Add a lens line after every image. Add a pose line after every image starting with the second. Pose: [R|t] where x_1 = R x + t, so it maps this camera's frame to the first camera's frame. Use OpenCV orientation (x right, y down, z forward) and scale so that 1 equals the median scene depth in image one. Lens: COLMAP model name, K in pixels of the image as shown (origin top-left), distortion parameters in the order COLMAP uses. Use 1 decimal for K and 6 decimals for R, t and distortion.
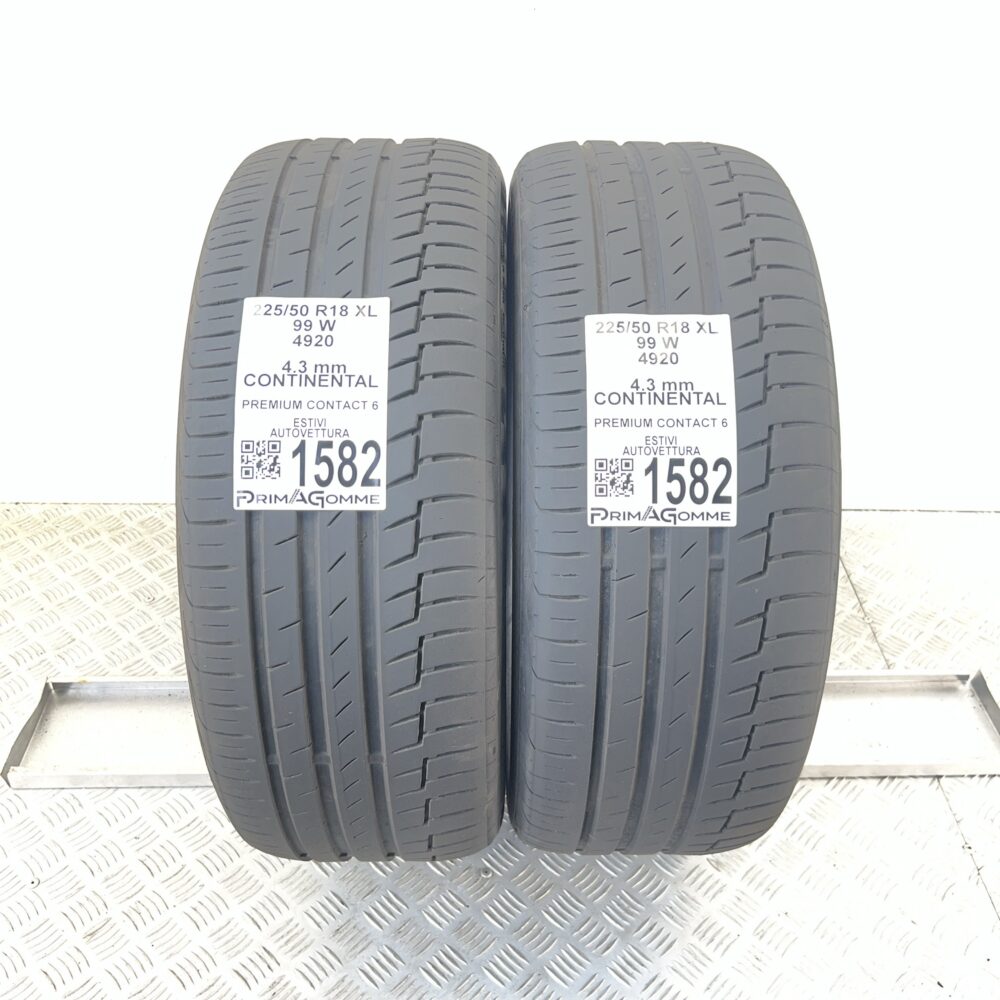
lens RADIAL K [[1022.3, 0, 500.0], [0, 1022.3, 500.0], [0, 0, 1]] dist [0.100995, 0.000166]
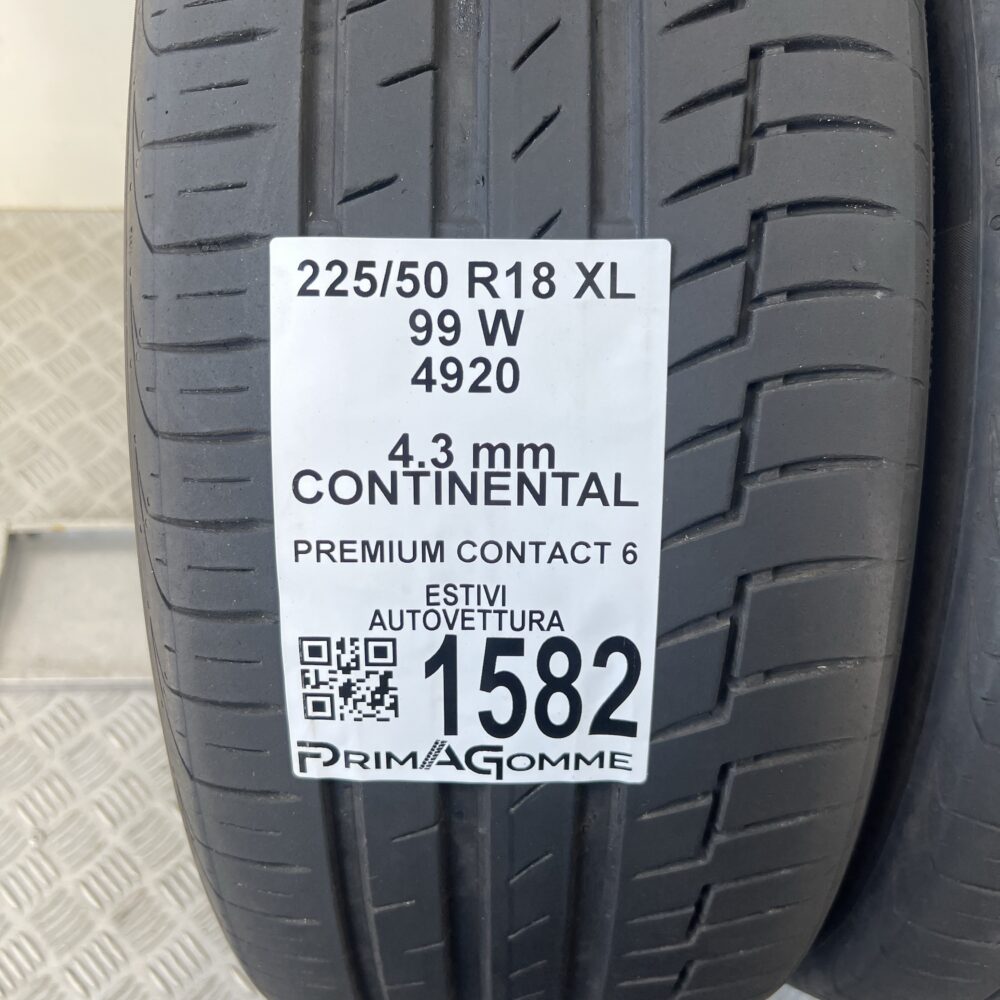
lens RADIAL K [[1022.3, 0, 500.0], [0, 1022.3, 500.0], [0, 0, 1]] dist [0.100995, 0.000166]
pose [[0.999940, 0.005787, 0.009303, 0.166070], [-0.008774, 0.931495, 0.363648, -0.233908], [-0.006562, -0.363708, 0.931490, 0.649342]]
